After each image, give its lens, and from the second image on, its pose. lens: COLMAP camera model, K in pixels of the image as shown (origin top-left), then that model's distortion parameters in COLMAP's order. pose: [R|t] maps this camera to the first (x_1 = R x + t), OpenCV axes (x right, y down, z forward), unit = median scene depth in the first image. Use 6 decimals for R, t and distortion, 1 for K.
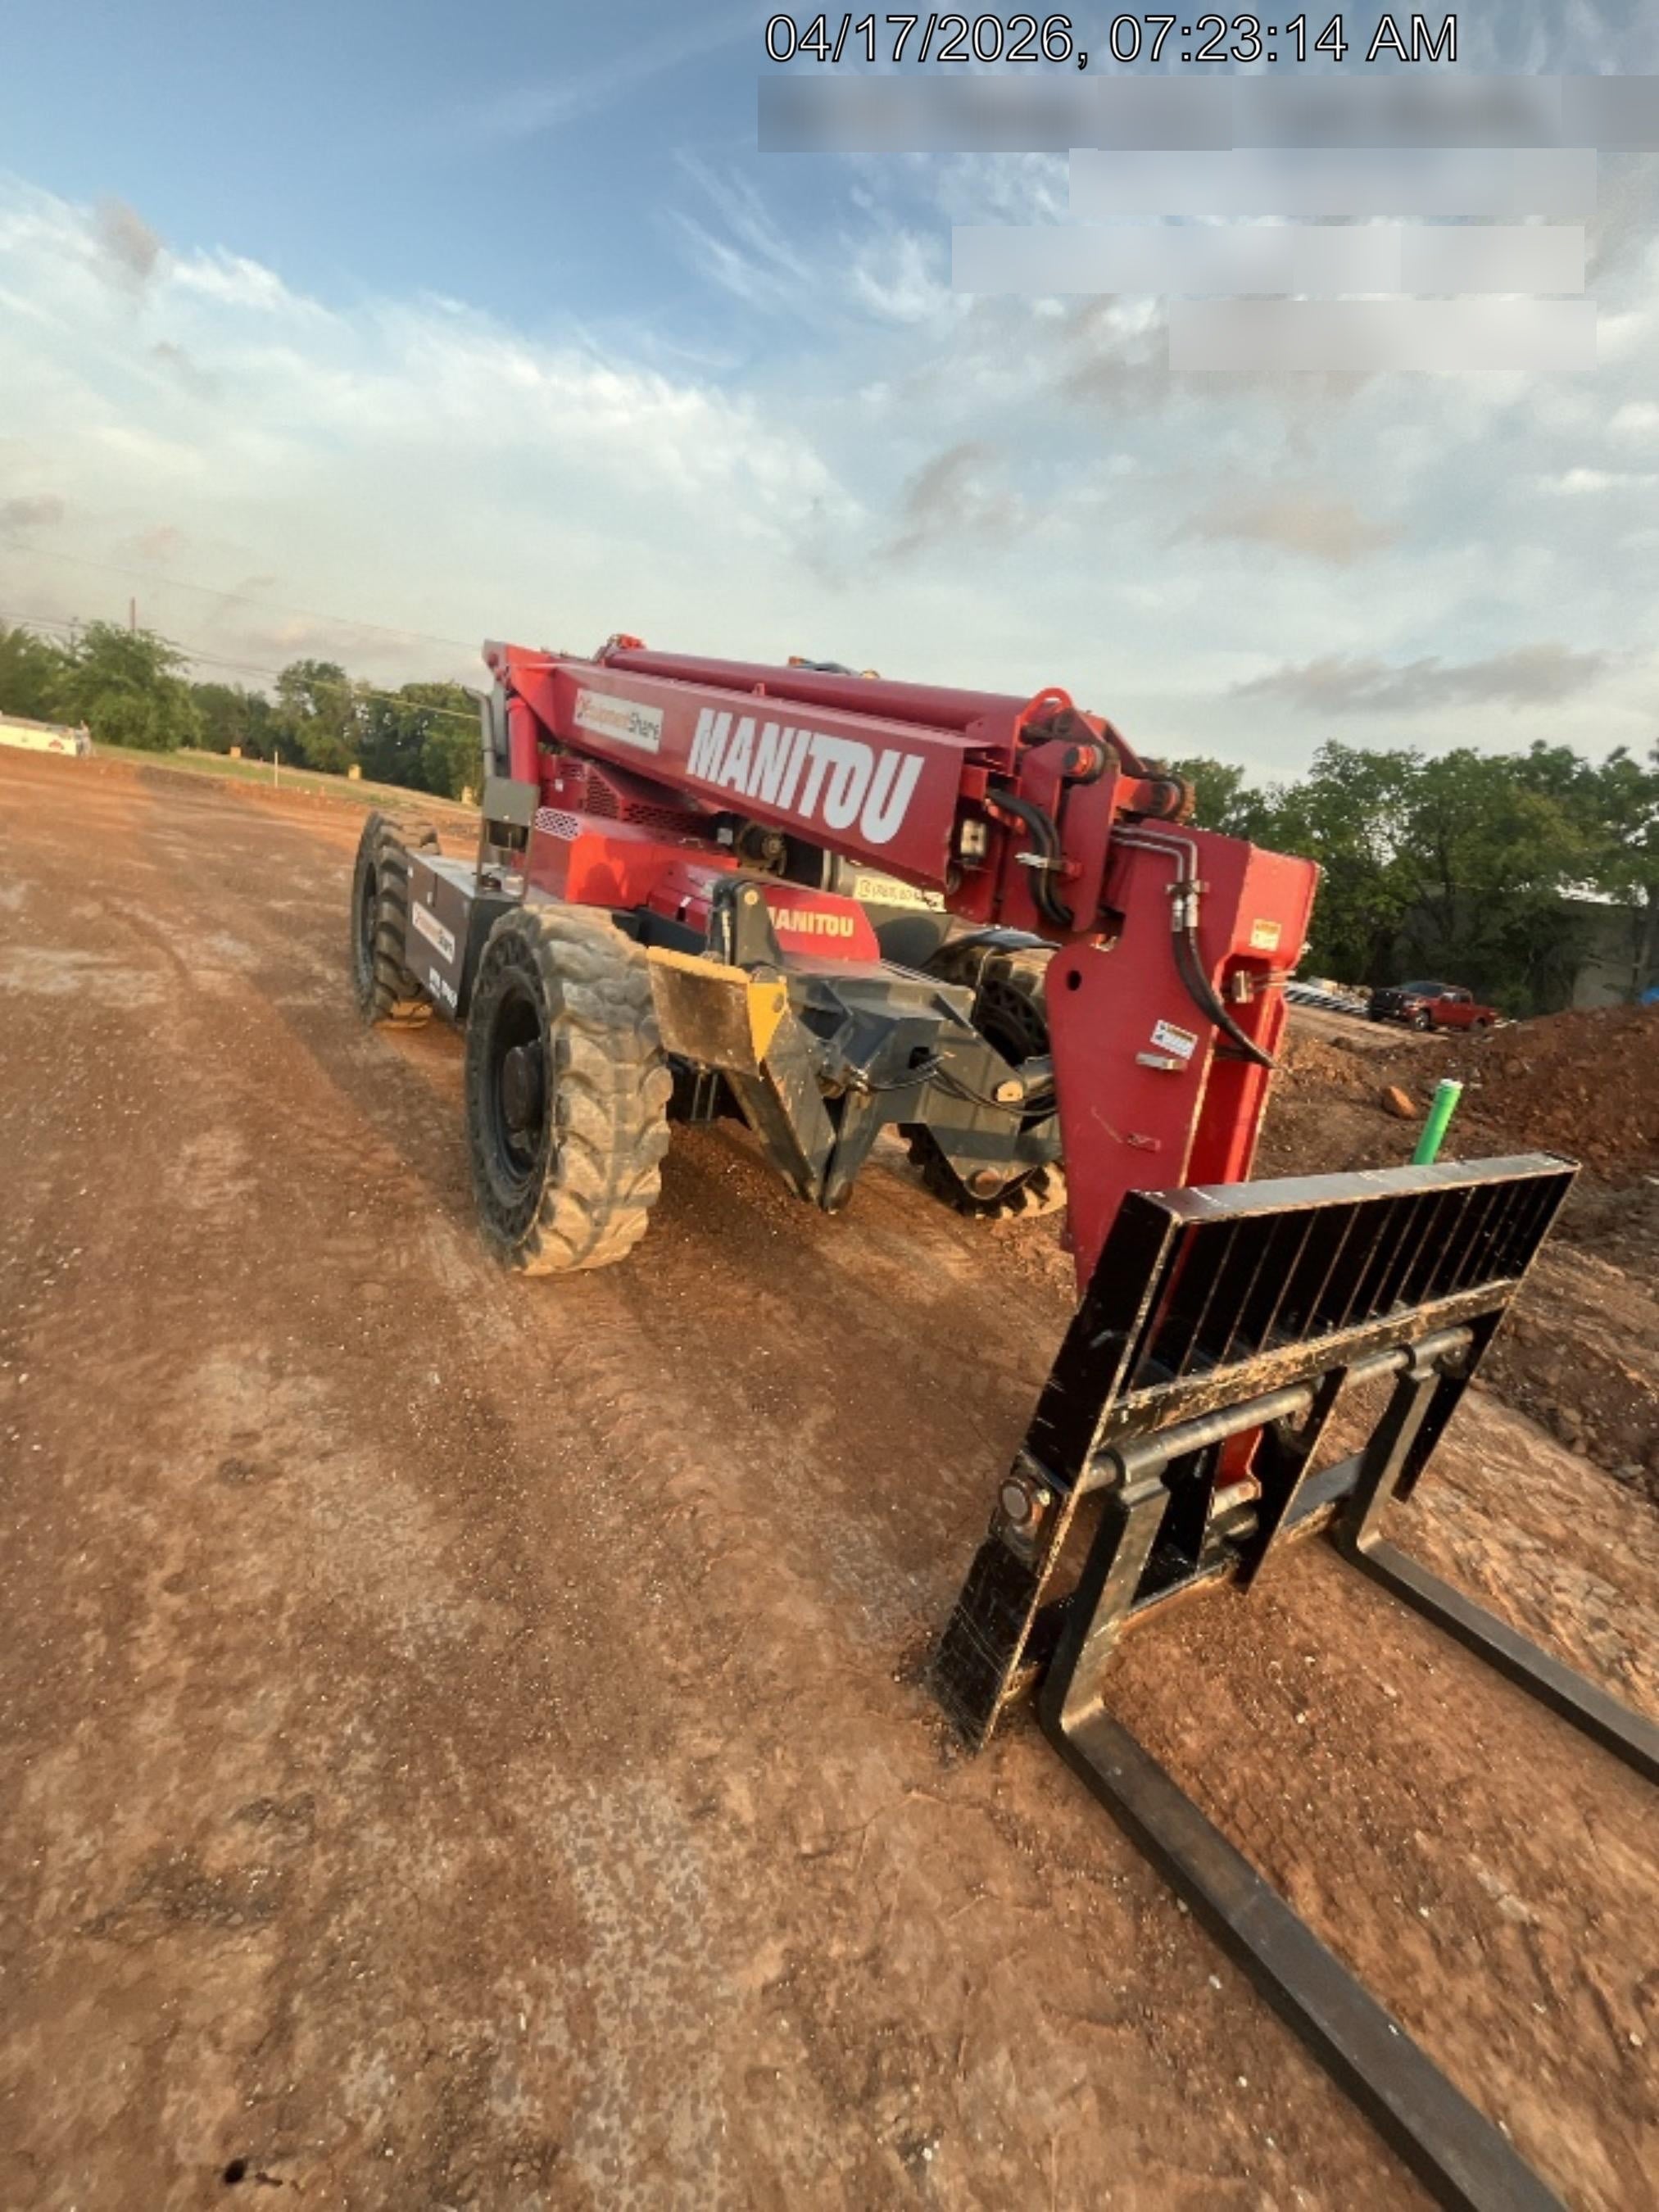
lens RADIAL K [[899.8, 0, 829.5], [0, 899.8, 1106.0], [0, 0, 1]] dist [-0.002080, -0.000073]
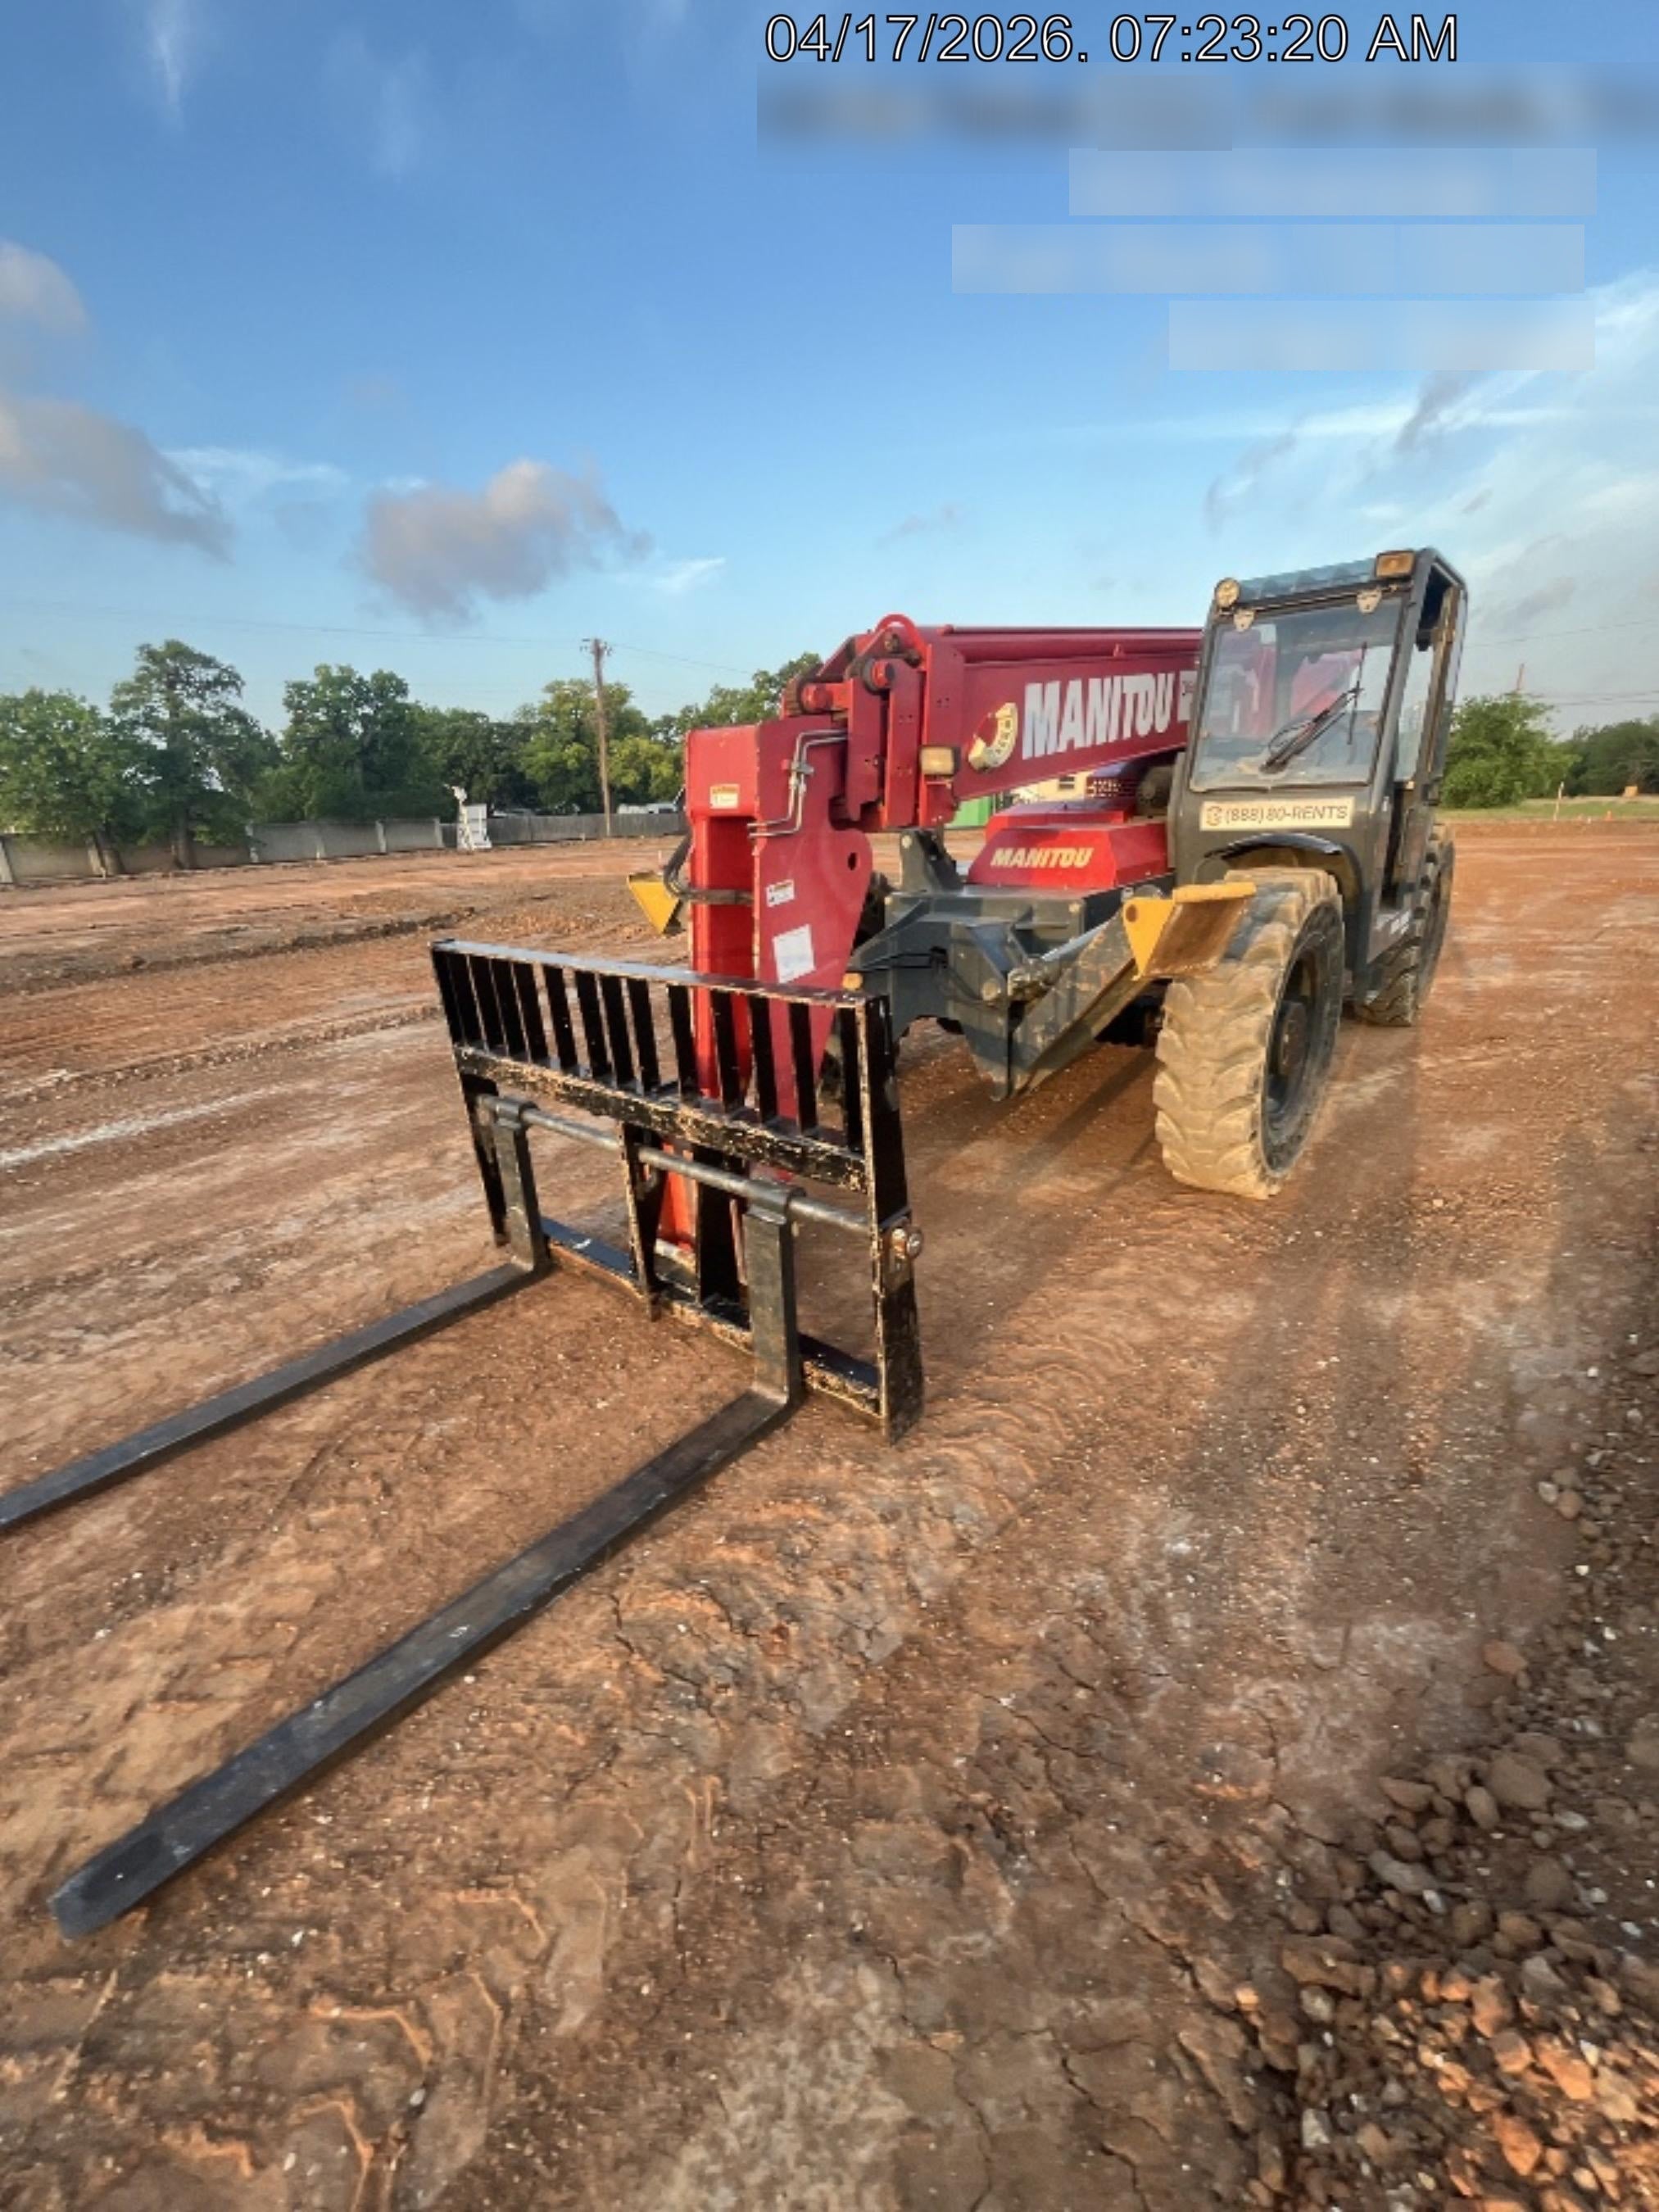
lens RADIAL K [[899.8, 0, 829.5], [0, 899.8, 1106.0], [0, 0, 1]] dist [-0.002080, -0.000073]
pose [[0.260666, 0.118323, -0.958151, 0.986301], [-0.179618, 0.981077, 0.072289, 0.061305], [0.948573, 0.153257, 0.276986, 0.484055]]
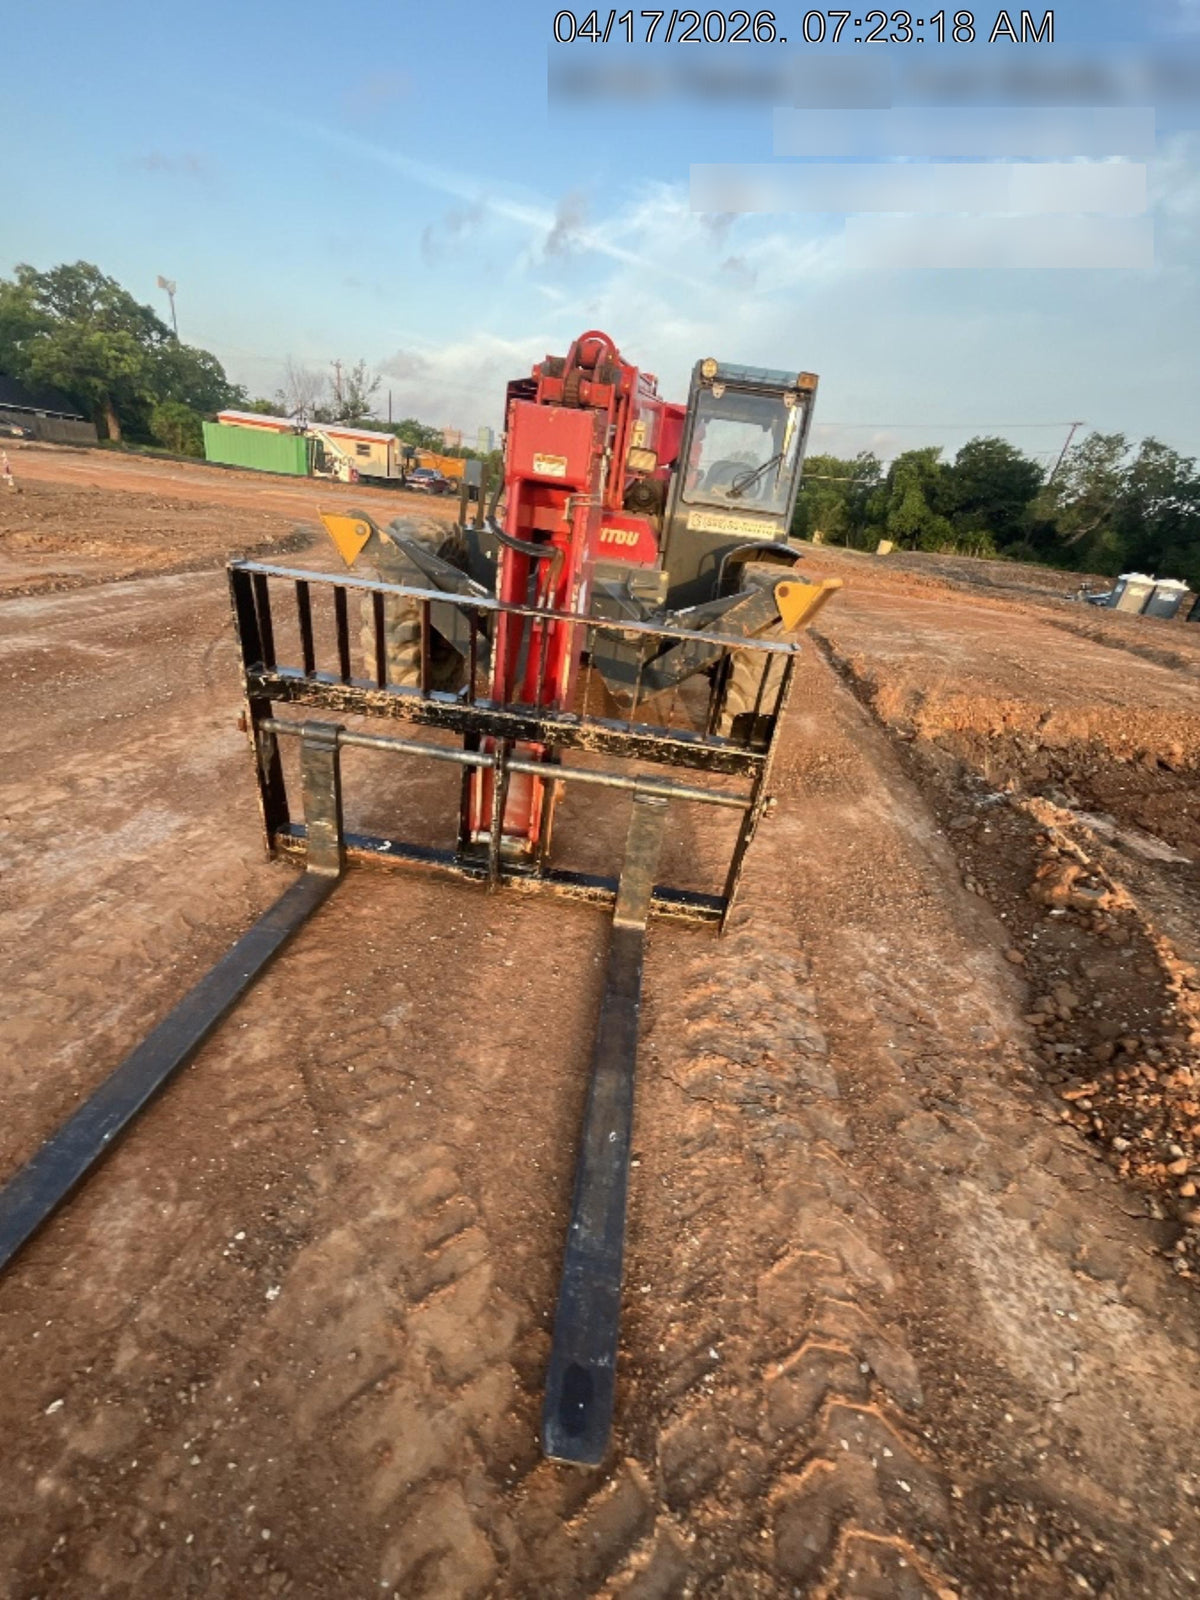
lens RADIAL K [[650.8, 0, 600.0], [0, 650.8, 800.0], [0, 0, 1]] dist [-0.002080, -0.000073]
pose [[0.766074, 0.193898, -0.612808, 0.742875], [-0.163698, 0.980831, 0.105704, 0.127144], [0.621557, 0.019339, 0.783130, 0.119675]]
